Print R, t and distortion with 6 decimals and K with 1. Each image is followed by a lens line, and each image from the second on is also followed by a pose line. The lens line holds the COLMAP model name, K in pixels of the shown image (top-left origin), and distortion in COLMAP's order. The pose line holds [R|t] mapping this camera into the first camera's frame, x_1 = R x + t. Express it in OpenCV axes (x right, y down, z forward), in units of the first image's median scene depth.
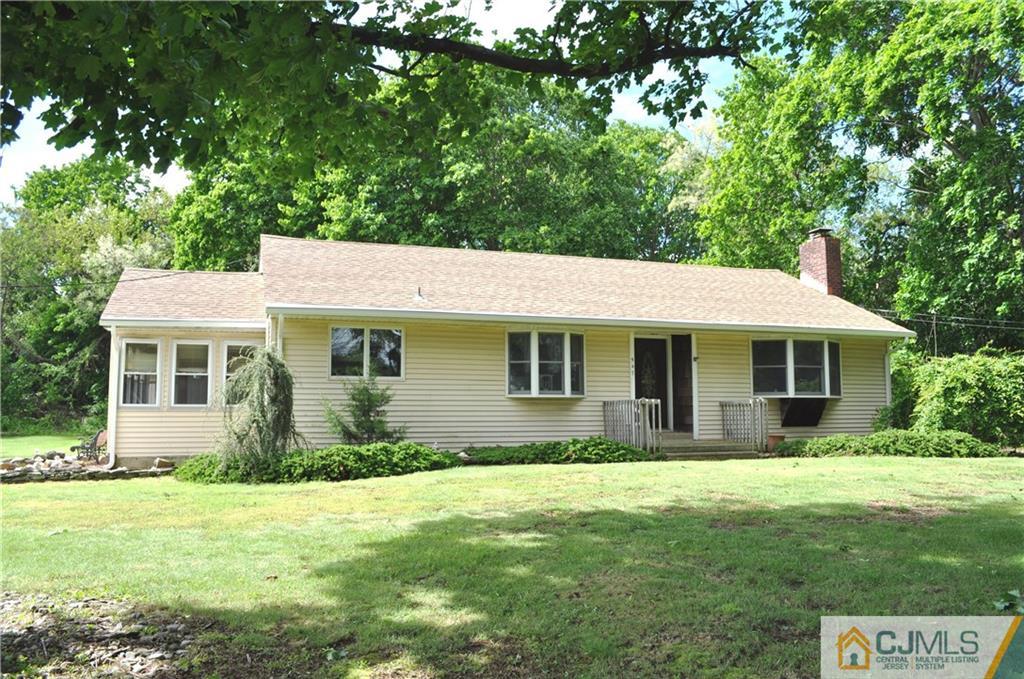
lens RADIAL K [[806.5, 0, 505.2], [0, 806.5, 335.1], [0, 0, 1]] dist [-0.079756, 0.006196]
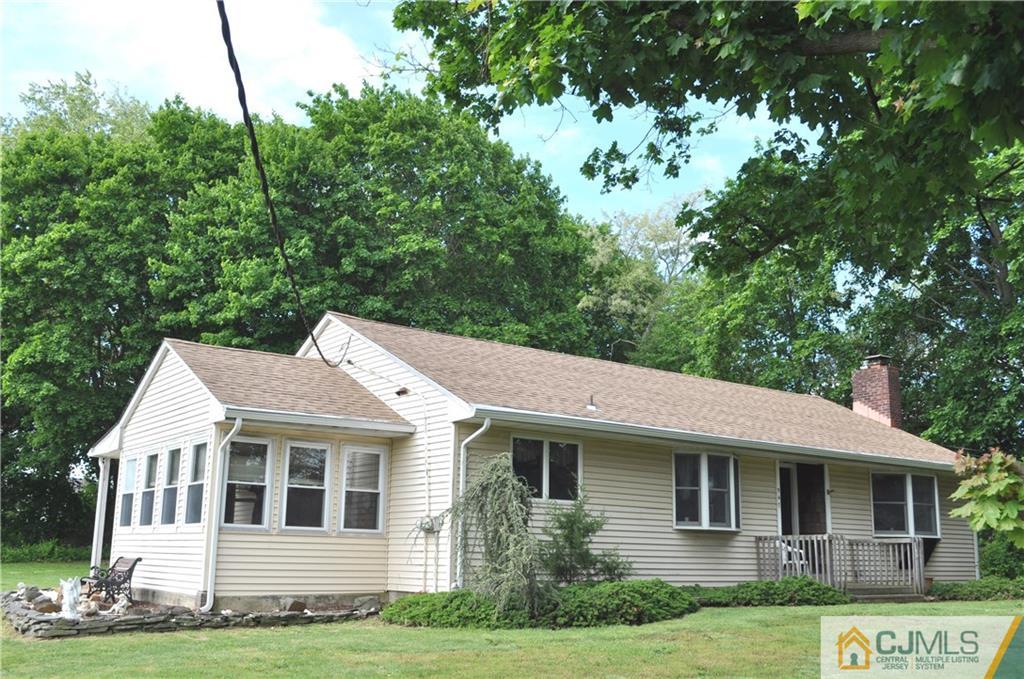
lens RADIAL K [[1011.5, 0, 512.0], [0, 1011.5, 339.5], [0, 0, 1]] dist [-0.011349, -0.130455]
pose [[0.953424, 0.084406, 0.289584, -0.476209], [-0.052665, 0.991885, -0.115715, 0.009644], [-0.297001, 0.095075, 0.950132, -0.001138]]
